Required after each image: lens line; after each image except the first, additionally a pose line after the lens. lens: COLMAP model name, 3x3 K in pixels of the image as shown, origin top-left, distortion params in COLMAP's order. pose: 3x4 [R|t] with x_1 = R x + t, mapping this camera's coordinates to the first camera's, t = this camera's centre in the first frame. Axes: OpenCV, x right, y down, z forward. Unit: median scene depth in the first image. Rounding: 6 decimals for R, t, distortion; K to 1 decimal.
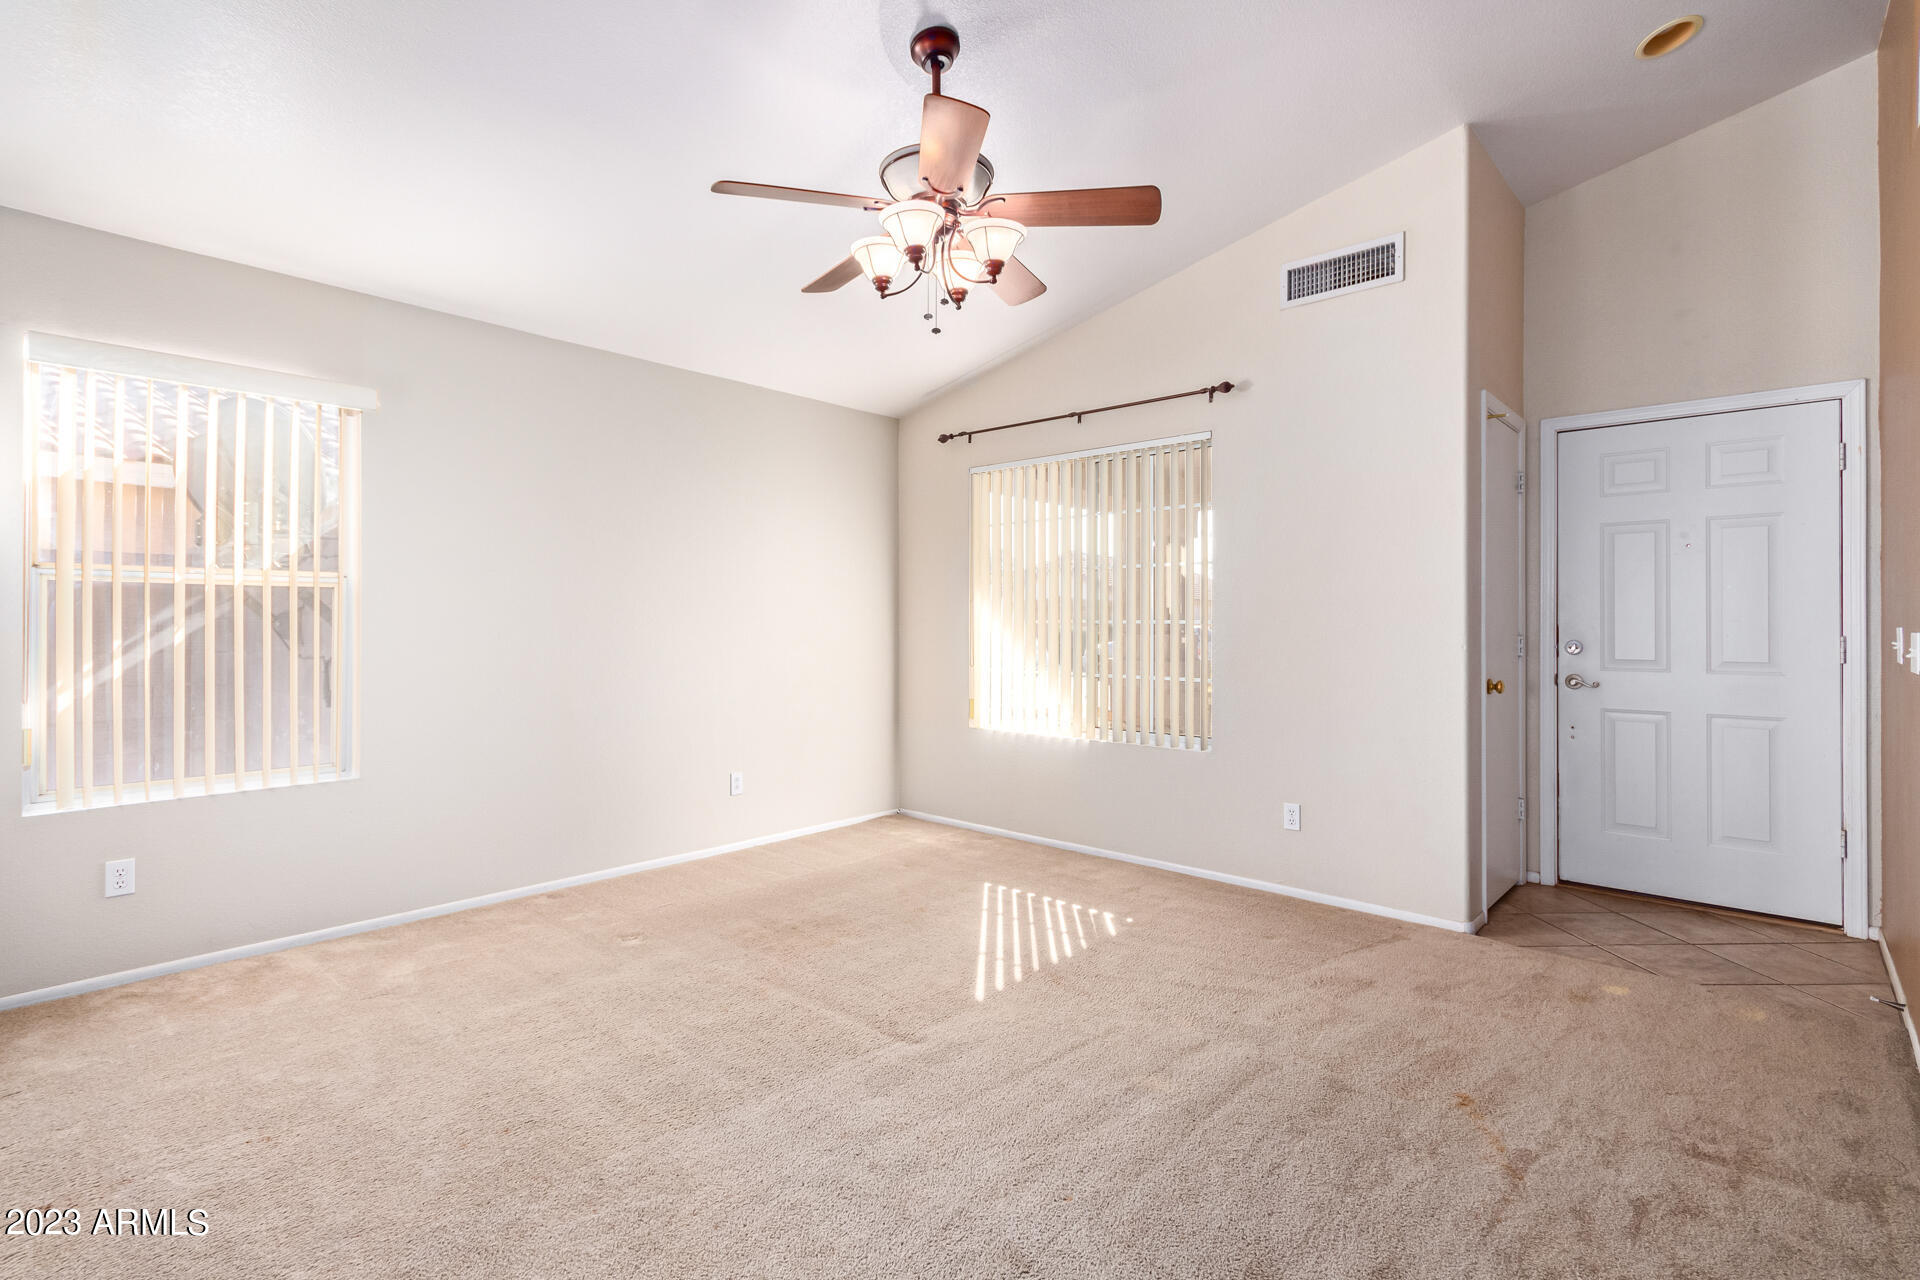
lens RADIAL K [[887.9, 0, 962.1], [0, 887.9, 634.7], [0, 0, 1]] dist [0.000737, 0.000122]
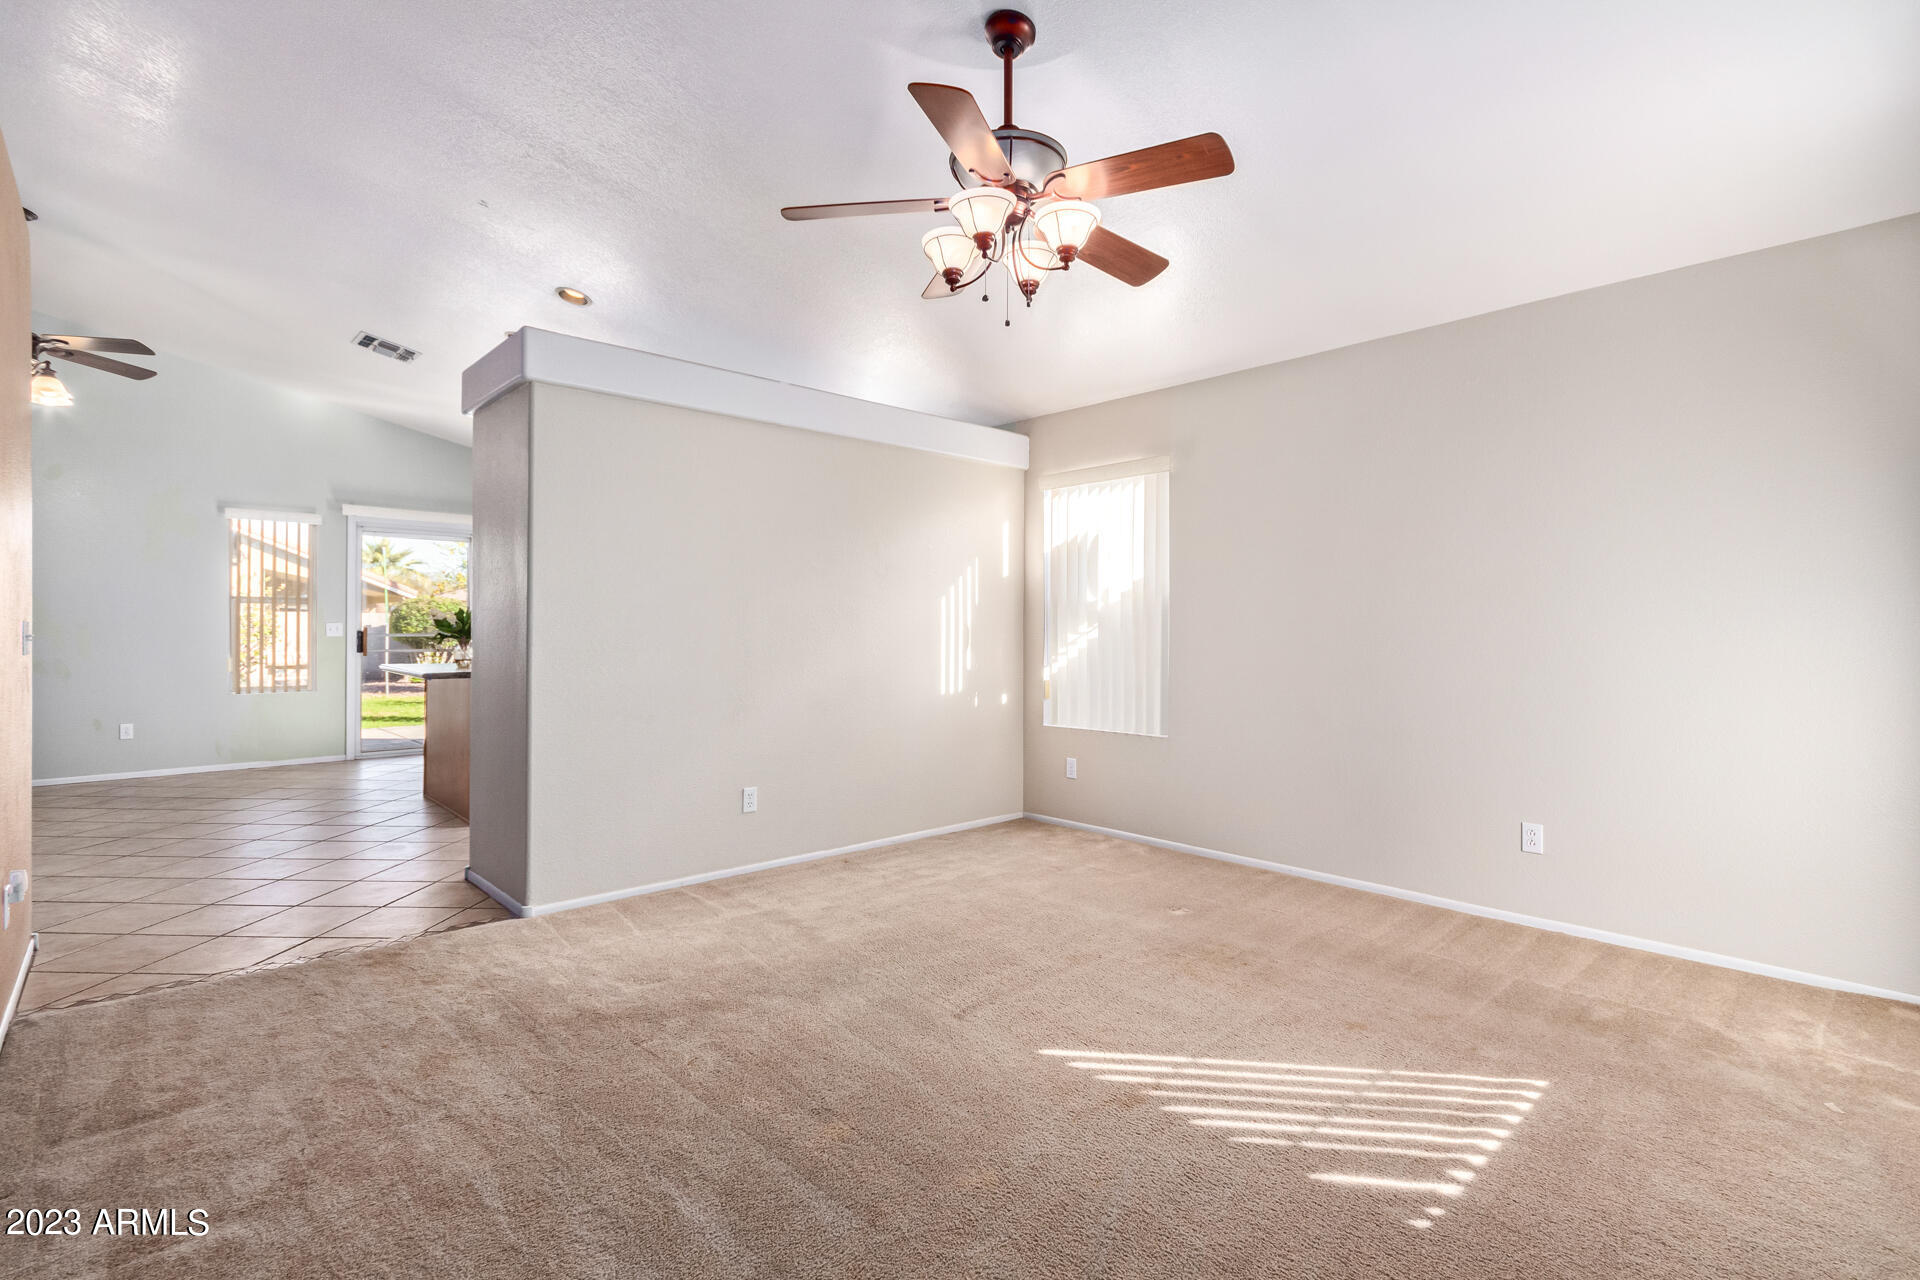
lens RADIAL K [[887.9, 0, 962.1], [0, 887.9, 634.7], [0, 0, 1]] dist [0.000737, 0.000122]
pose [[-0.086165, 0.005417, -0.996266, 0.730764], [-0.011166, 0.999917, 0.006403, -0.004480], [0.996218, 0.011676, -0.086097, 0.795860]]
